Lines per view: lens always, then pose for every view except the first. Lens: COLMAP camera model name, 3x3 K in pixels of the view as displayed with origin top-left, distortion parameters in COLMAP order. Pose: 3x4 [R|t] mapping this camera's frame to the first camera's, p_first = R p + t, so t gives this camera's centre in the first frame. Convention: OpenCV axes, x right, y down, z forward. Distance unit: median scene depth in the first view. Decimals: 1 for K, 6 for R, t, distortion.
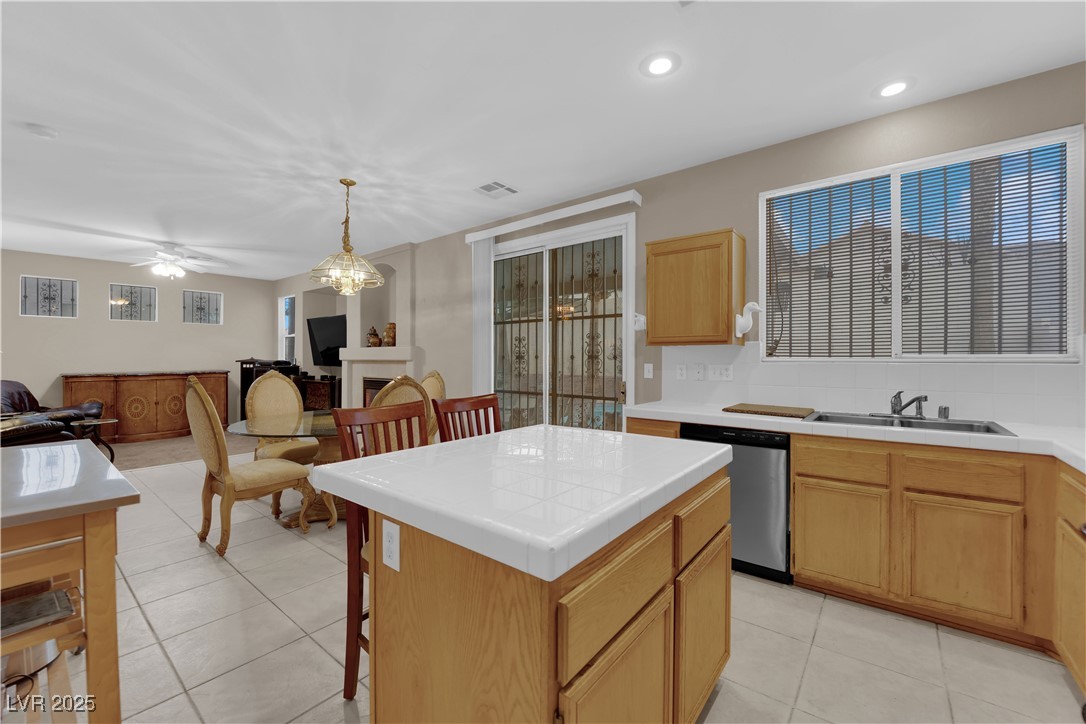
lens RADIAL K [[435.7, 0, 541.9], [0, 435.7, 359.7], [0, 0, 1]] dist [-0.008185, -0.005243]
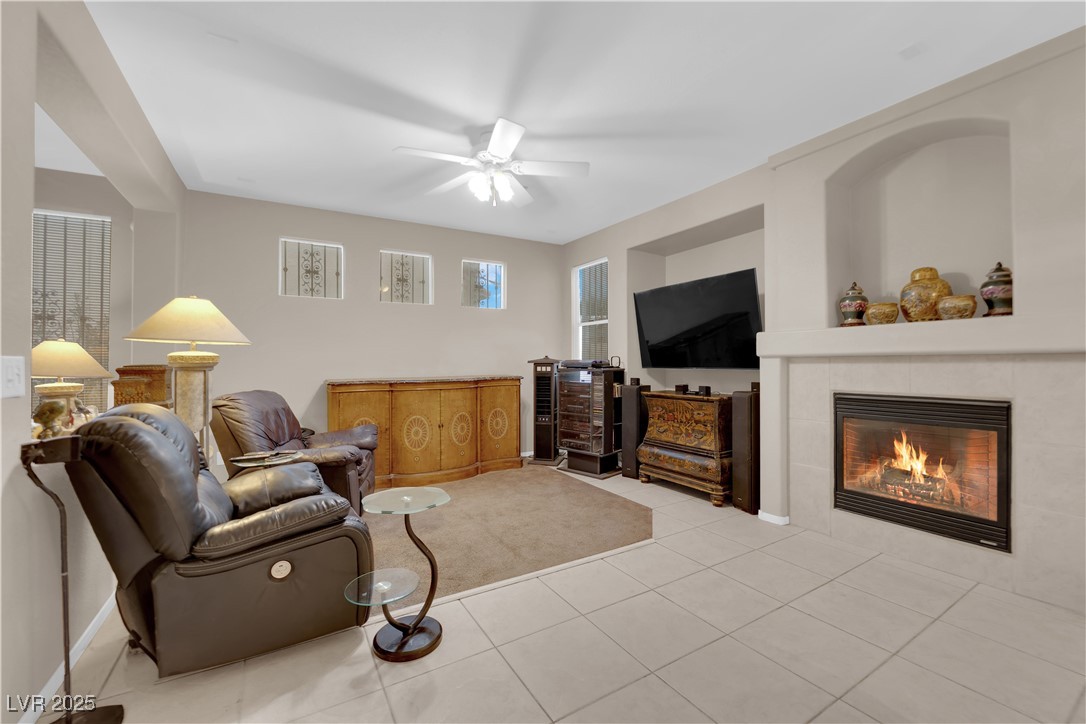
lens RADIAL K [[435.7, 0, 541.9], [0, 435.7, 359.7], [0, 0, 1]] dist [-0.008185, -0.005243]
pose [[0.939160, -0.008225, -0.343381, -0.531082], [0.004407, 0.999919, -0.011899, 0.009566], [0.343451, 0.009662, 0.939121, 0.441032]]
